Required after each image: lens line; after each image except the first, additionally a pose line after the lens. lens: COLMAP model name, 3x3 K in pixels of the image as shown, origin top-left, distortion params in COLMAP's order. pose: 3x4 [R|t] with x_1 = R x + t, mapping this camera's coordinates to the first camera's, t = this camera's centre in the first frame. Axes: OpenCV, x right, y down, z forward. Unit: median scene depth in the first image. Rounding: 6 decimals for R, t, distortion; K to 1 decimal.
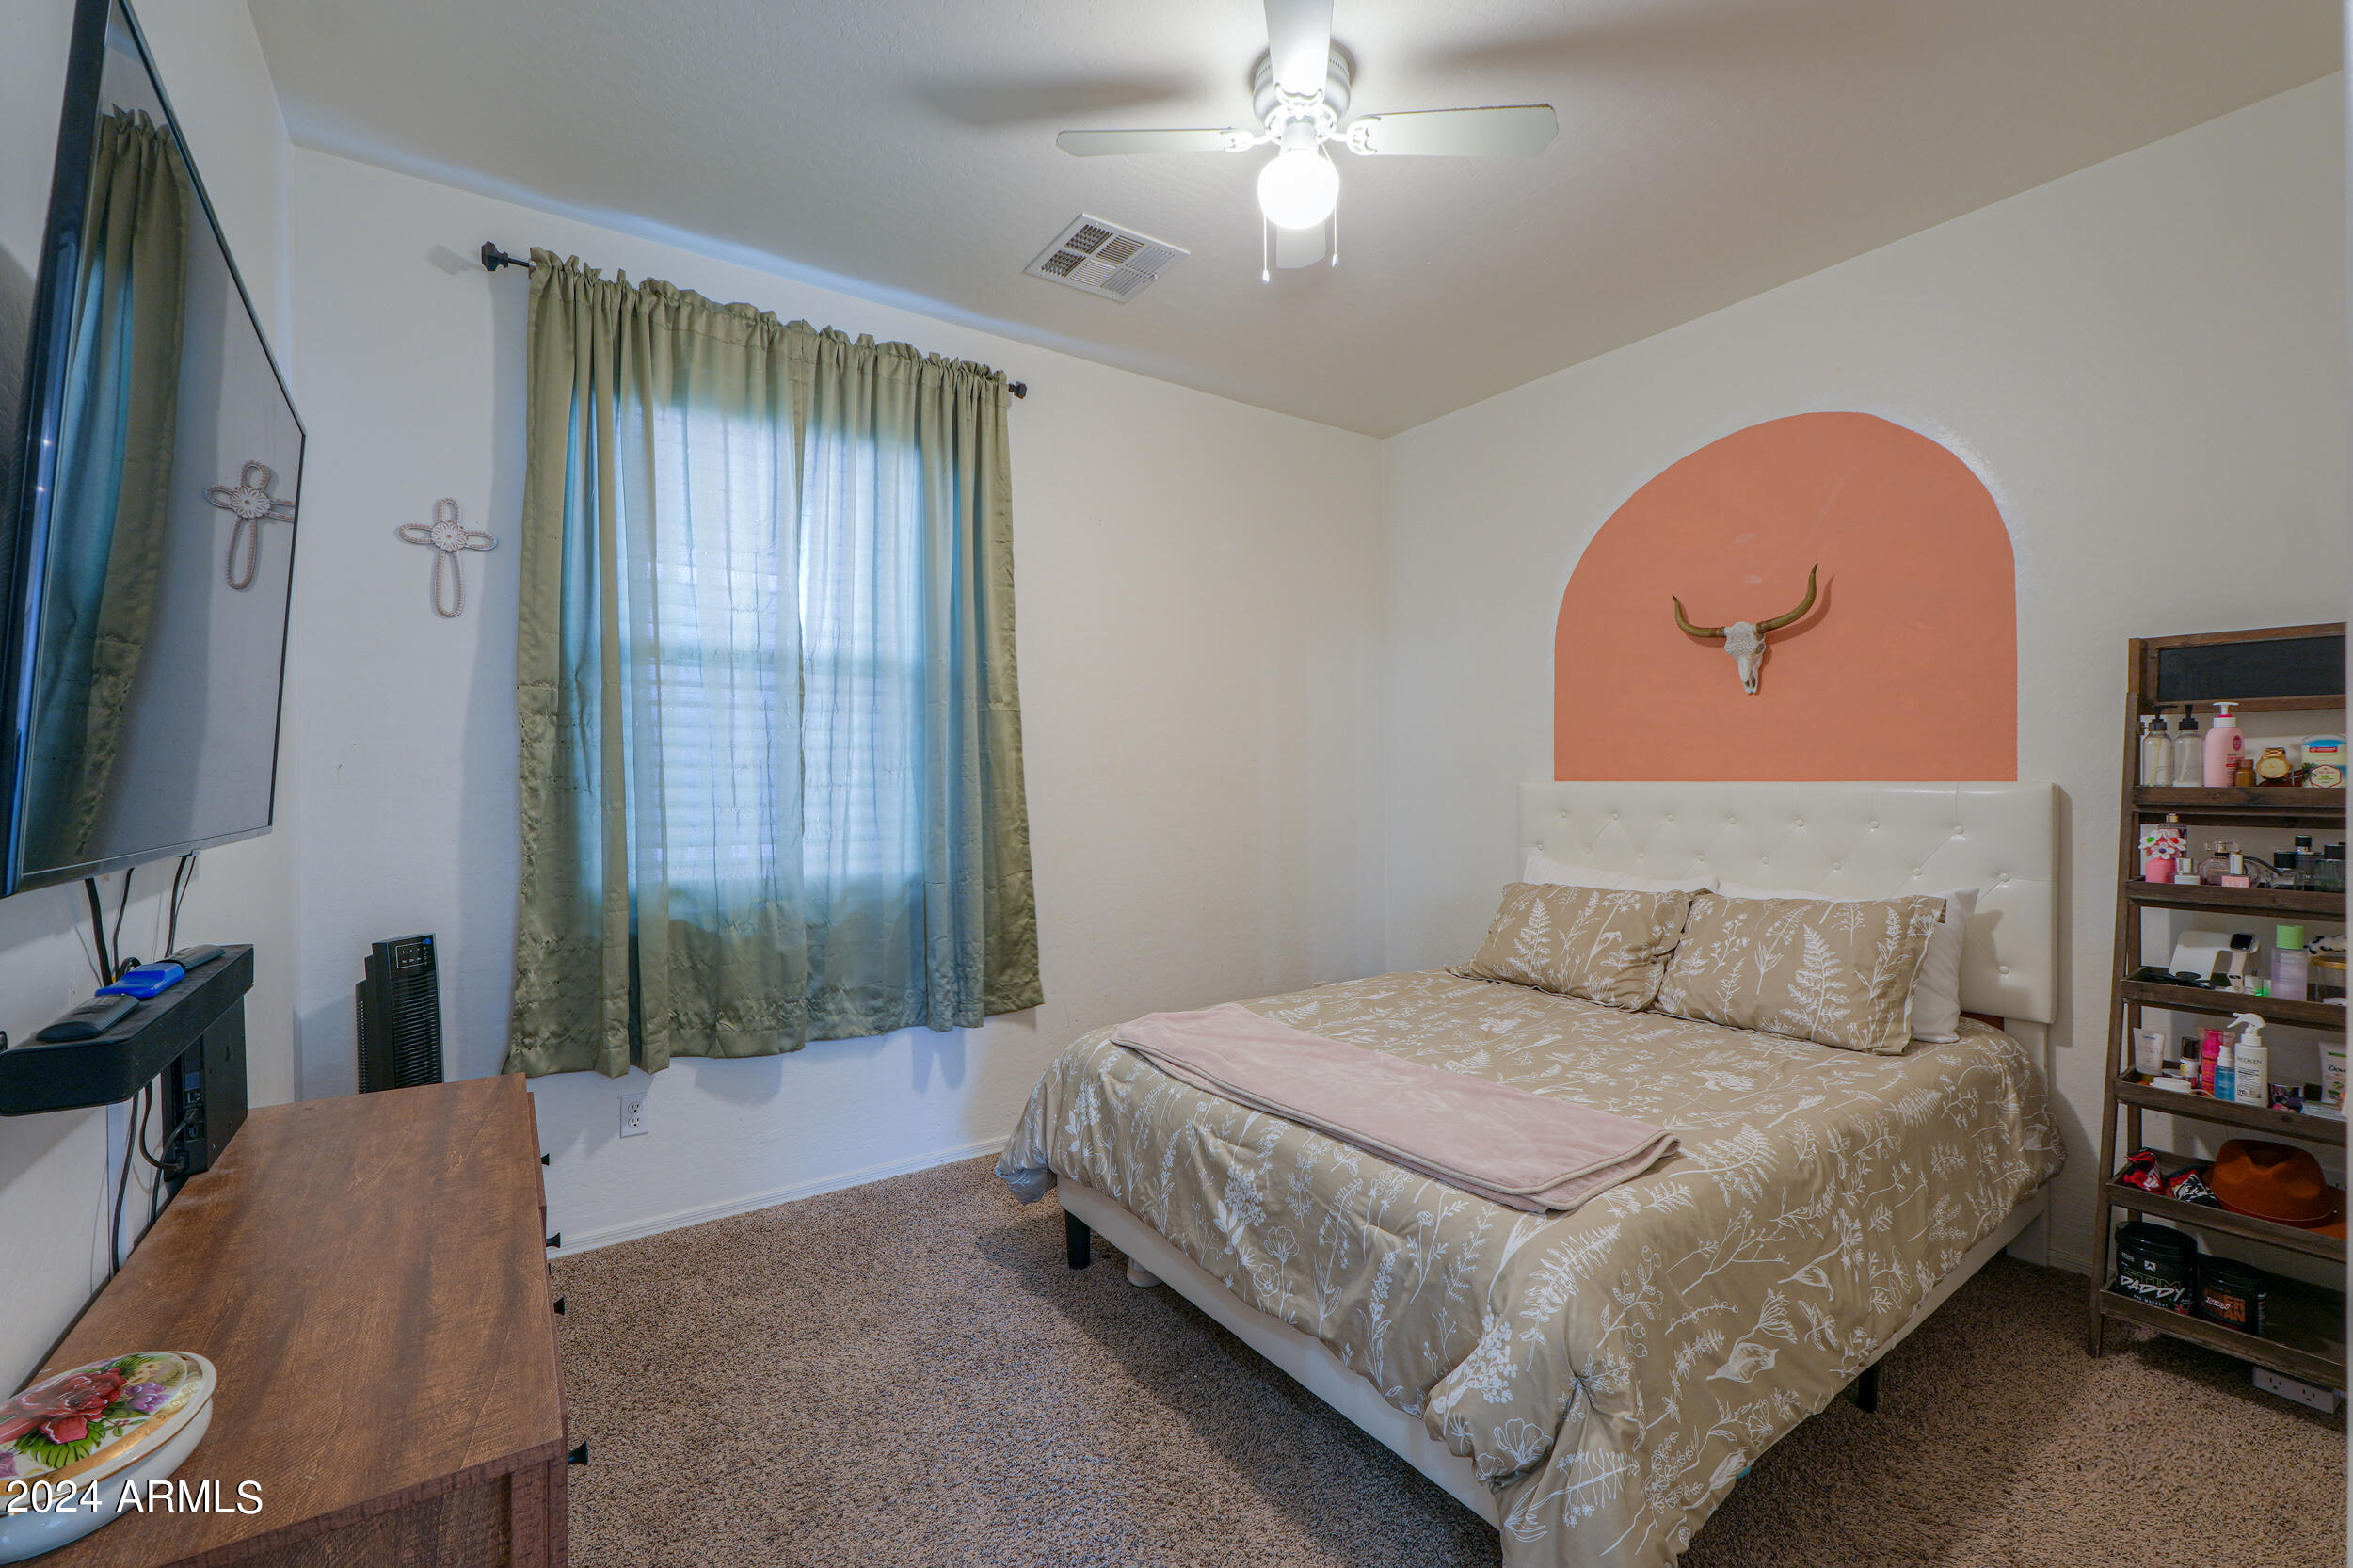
lens RADIAL K [[1002.9, 0, 1179.3], [0, 1002.9, 787.6], [0, 0, 1]] dist [0.000221, -0.000480]
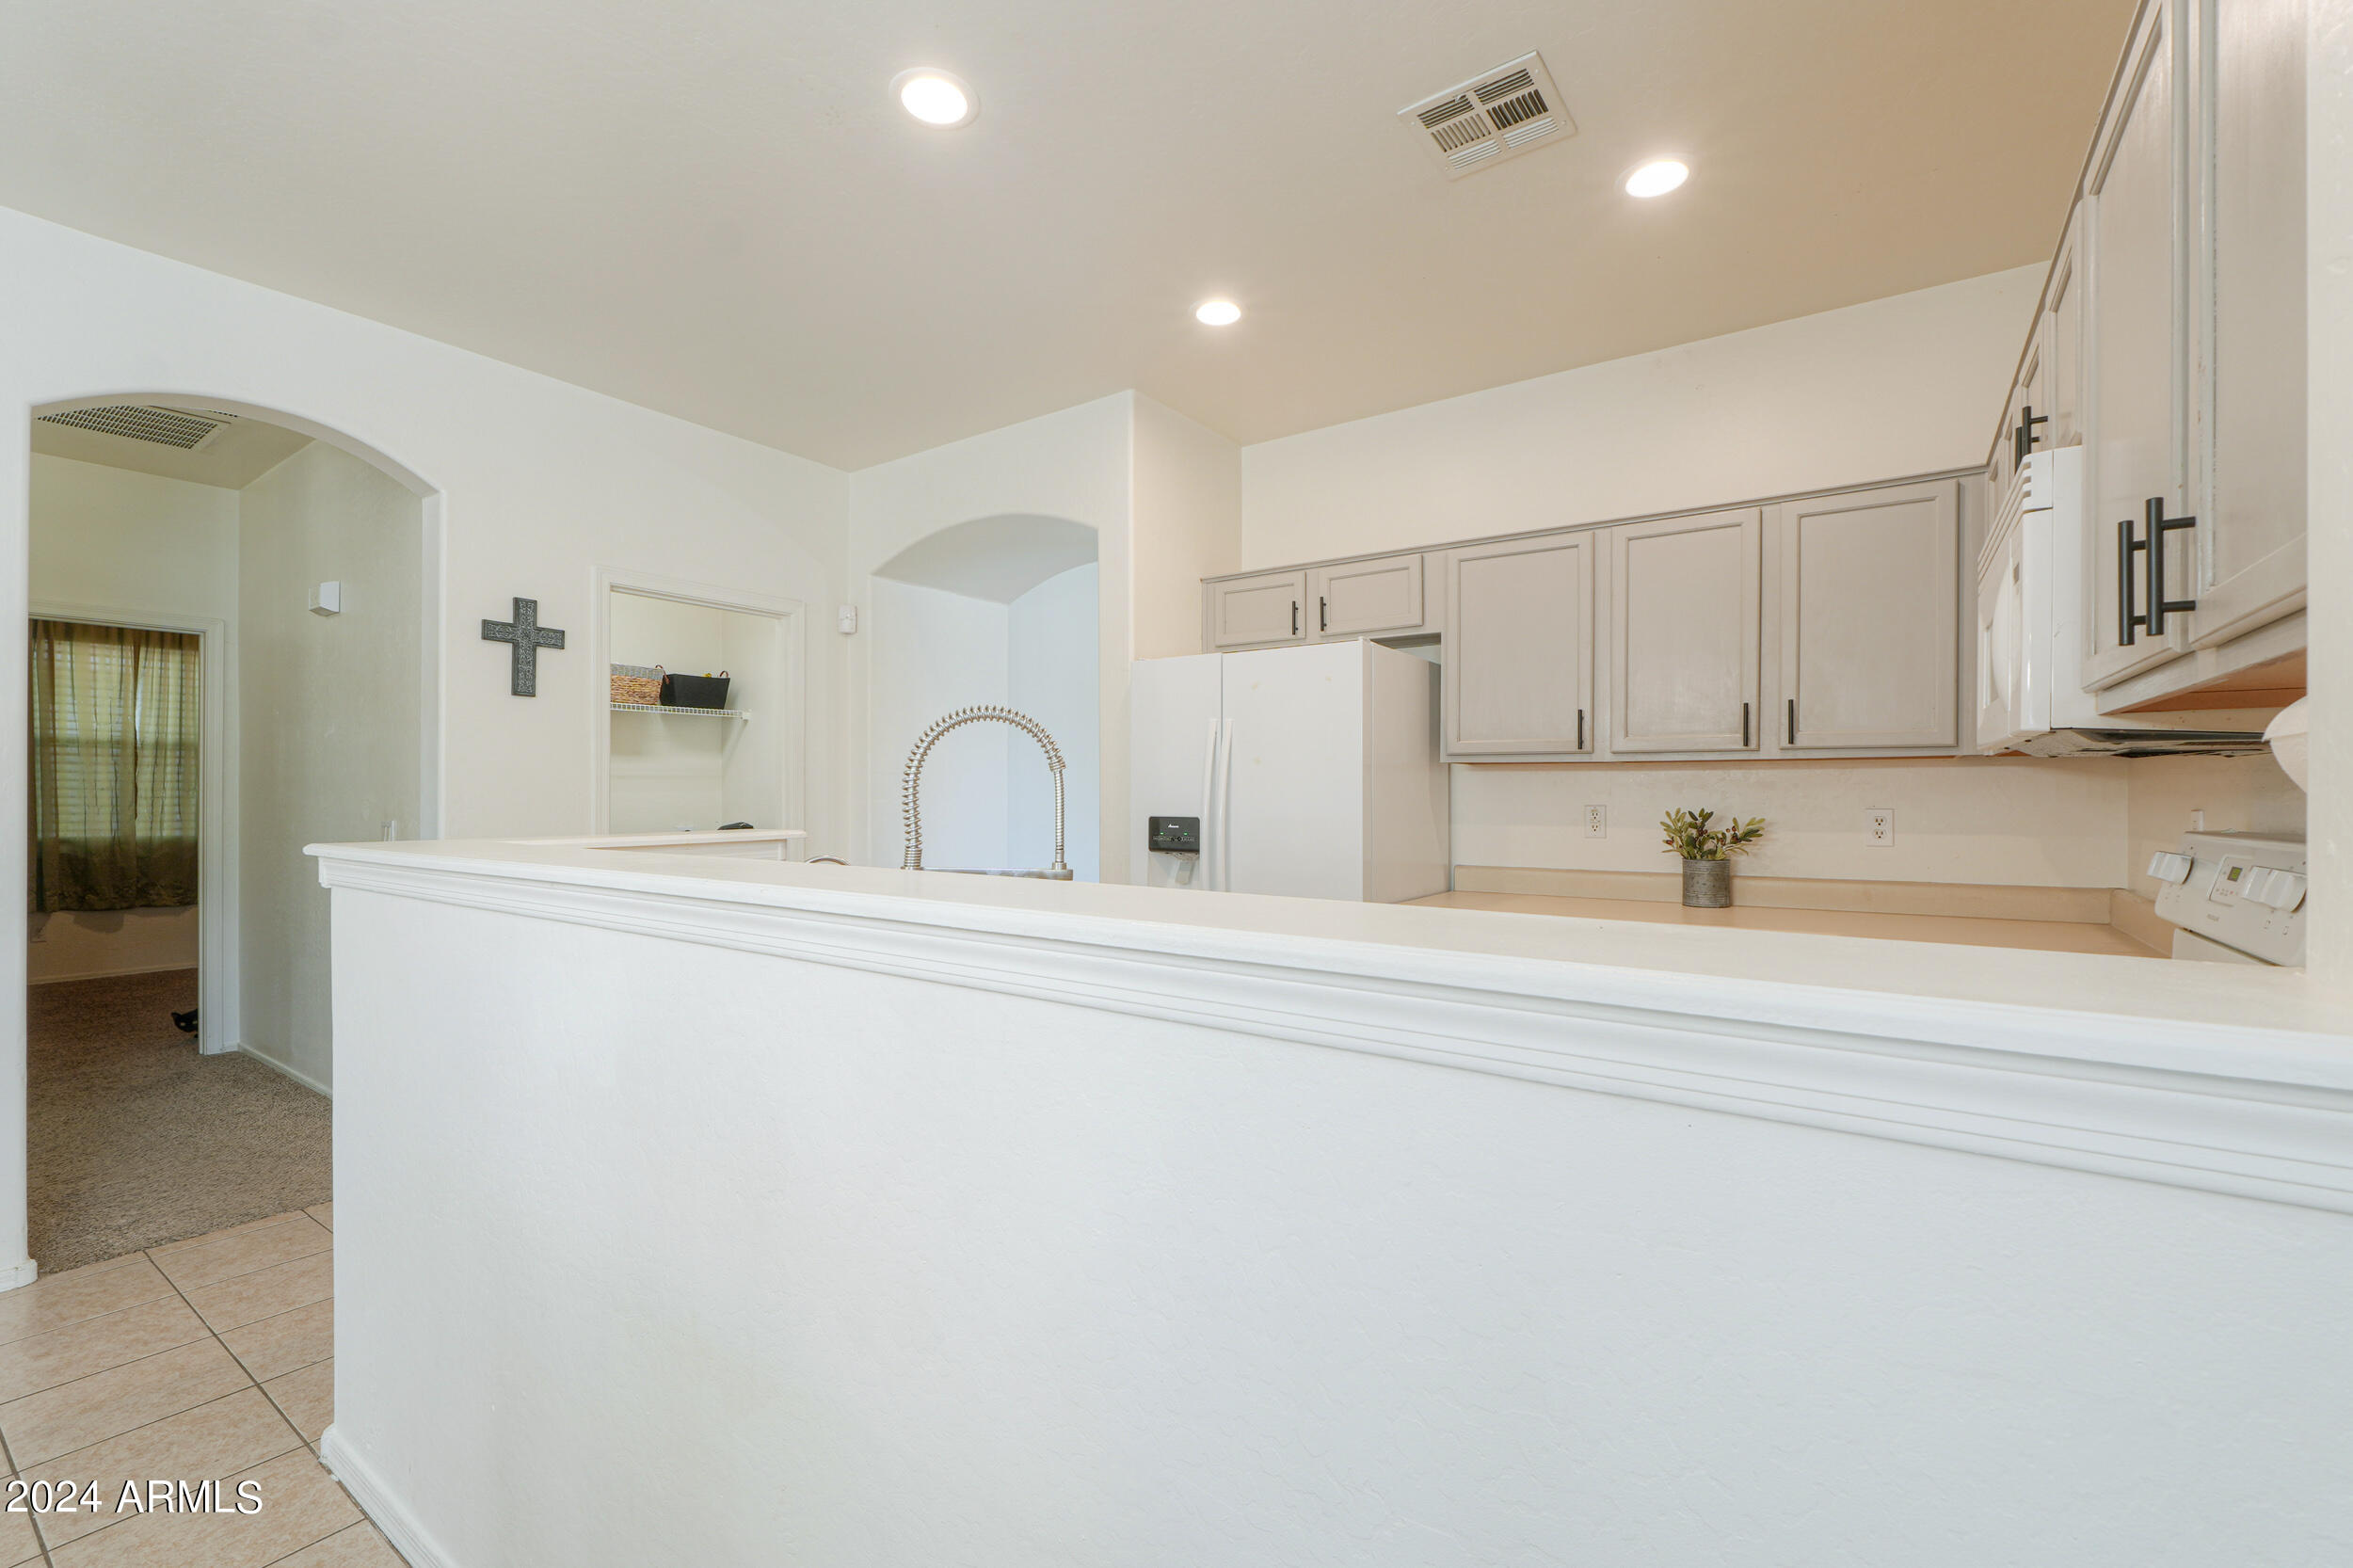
lens RADIAL K [[990.1, 0, 1173.1], [0, 990.1, 795.2], [0, 0, 1]] dist [-0.001526, -0.000326]
pose [[0.932478, 0.008379, 0.361129, 1.088154], [-0.004552, 0.999924, -0.011448, 0.008654], [-0.361198, 0.009031, 0.932446, -2.102452]]
